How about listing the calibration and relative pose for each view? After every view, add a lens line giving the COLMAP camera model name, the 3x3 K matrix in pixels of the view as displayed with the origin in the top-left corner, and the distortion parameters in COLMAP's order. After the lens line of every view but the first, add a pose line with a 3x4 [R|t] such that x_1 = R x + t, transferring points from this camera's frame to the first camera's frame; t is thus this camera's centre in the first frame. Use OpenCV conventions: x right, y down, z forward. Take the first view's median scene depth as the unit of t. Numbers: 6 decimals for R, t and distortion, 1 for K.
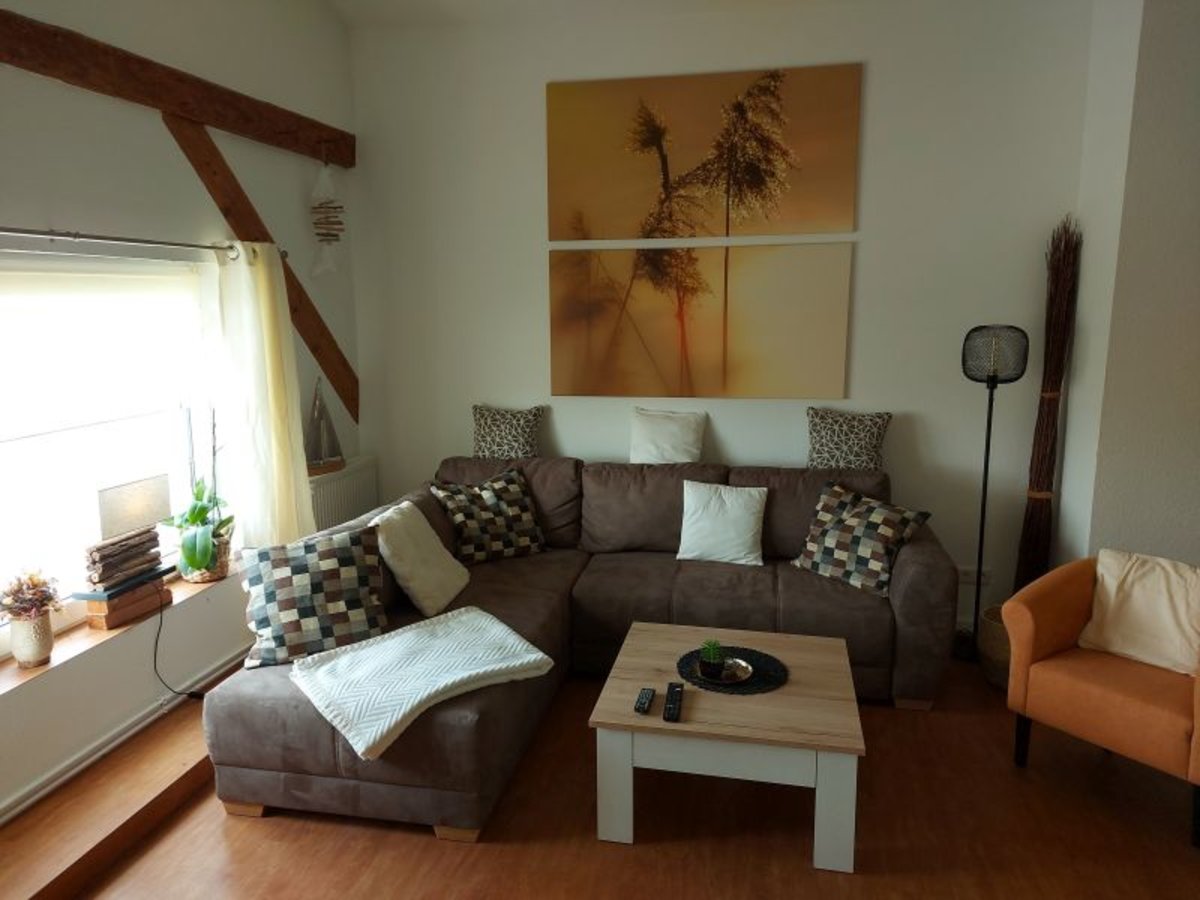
lens RADIAL K [[872.6, 0, 600.0], [0, 872.6, 450.0], [0, 0, 1]] dist [0.104665, -0.143875]
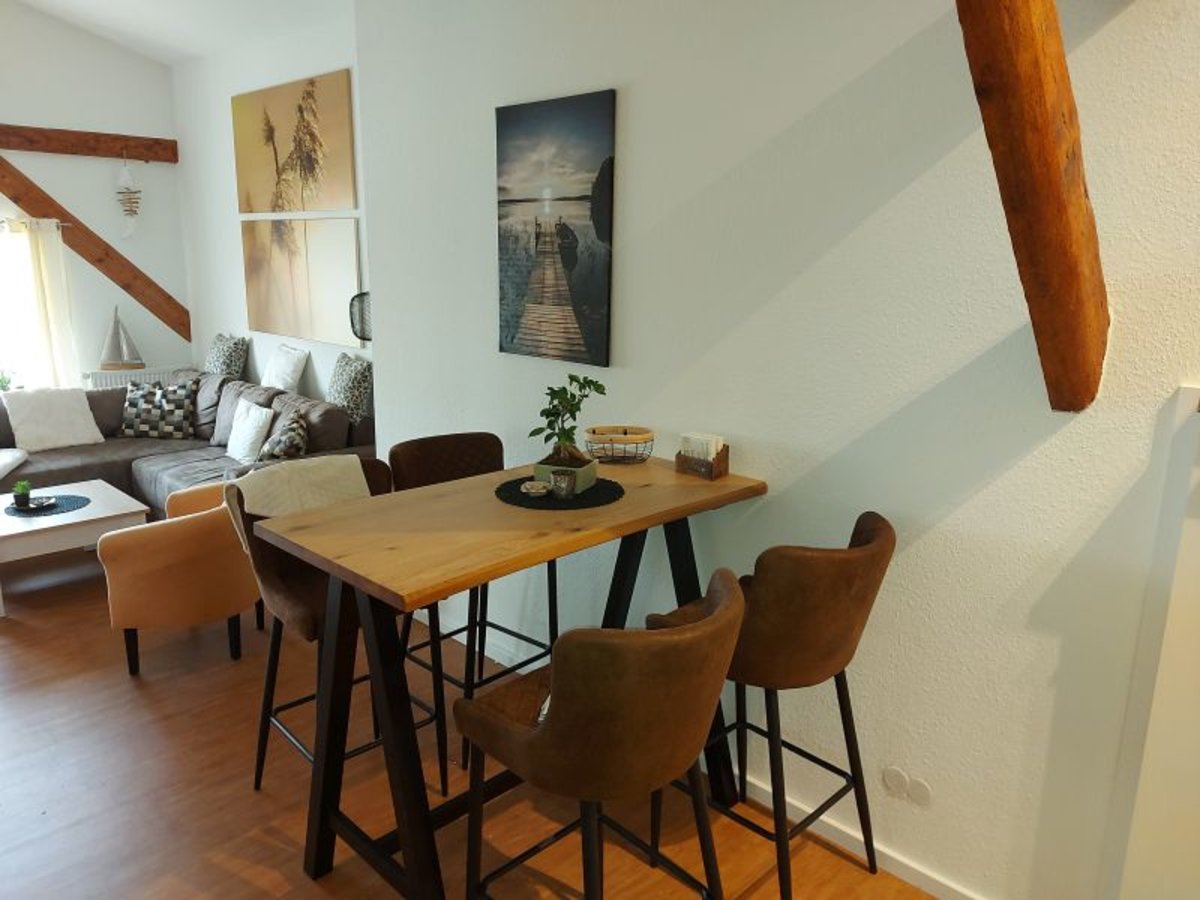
lens RADIAL K [[872.6, 0, 600.0], [0, 872.6, 450.0], [0, 0, 1]] dist [0.104665, -0.143875]
pose [[0.842464, 0.137275, -0.520970, 1.220724], [-0.116519, 0.990533, 0.072581, -0.045616], [0.526001, -0.000444, 0.850484, 0.143214]]
